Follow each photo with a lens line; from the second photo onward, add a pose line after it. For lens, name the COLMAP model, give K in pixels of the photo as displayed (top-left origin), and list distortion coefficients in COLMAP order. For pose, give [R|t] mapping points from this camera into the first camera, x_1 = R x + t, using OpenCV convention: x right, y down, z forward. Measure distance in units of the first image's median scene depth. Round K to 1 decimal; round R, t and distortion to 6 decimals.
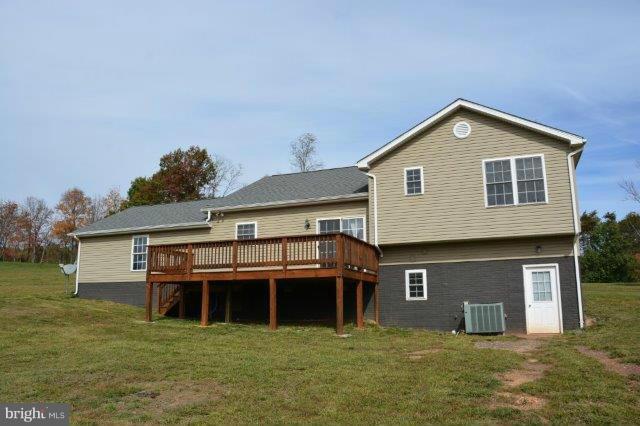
lens RADIAL K [[497.7, 0, 320.0], [0, 497.7, 213.0], [0, 0, 1]] dist [-0.080235, 0.009141]
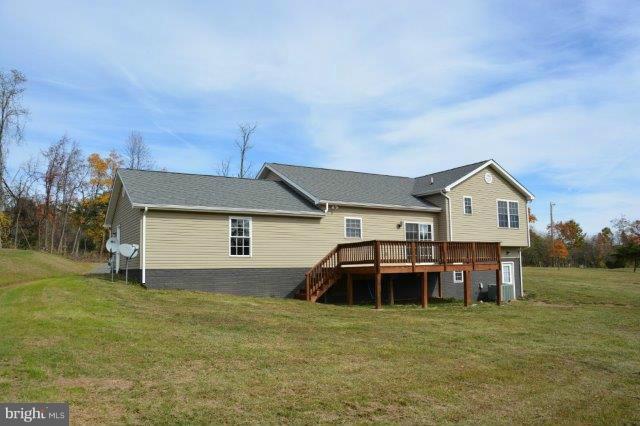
lens RADIAL K [[497.7, 0, 320.0], [0, 497.7, 213.0], [0, 0, 1]] dist [-0.080235, 0.009141]
pose [[0.592600, 0.089006, 0.800564, -1.305518], [-0.137288, 0.990495, -0.008497, 0.034542], [-0.793711, -0.104872, 0.599187, 0.446274]]
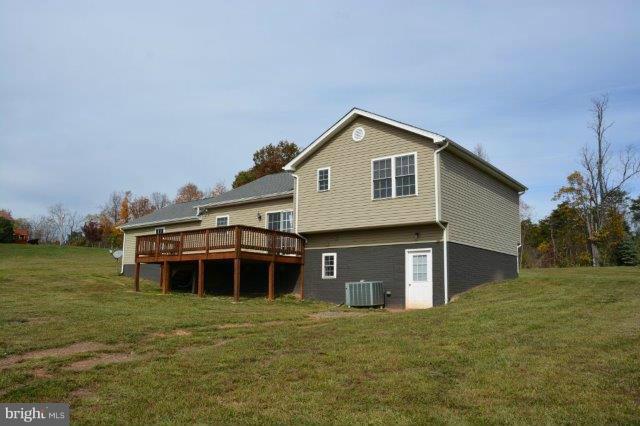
lens RADIAL K [[485.6, 0, 287.4], [0, 485.6, 213.1], [0, 0, 1]] dist [-0.144216, 0.001448]
pose [[0.945998, -0.027079, -0.323039, 0.483899], [0.038324, 0.998859, 0.028499, -0.020197], [0.321898, -0.039340, 0.945957, -0.141825]]
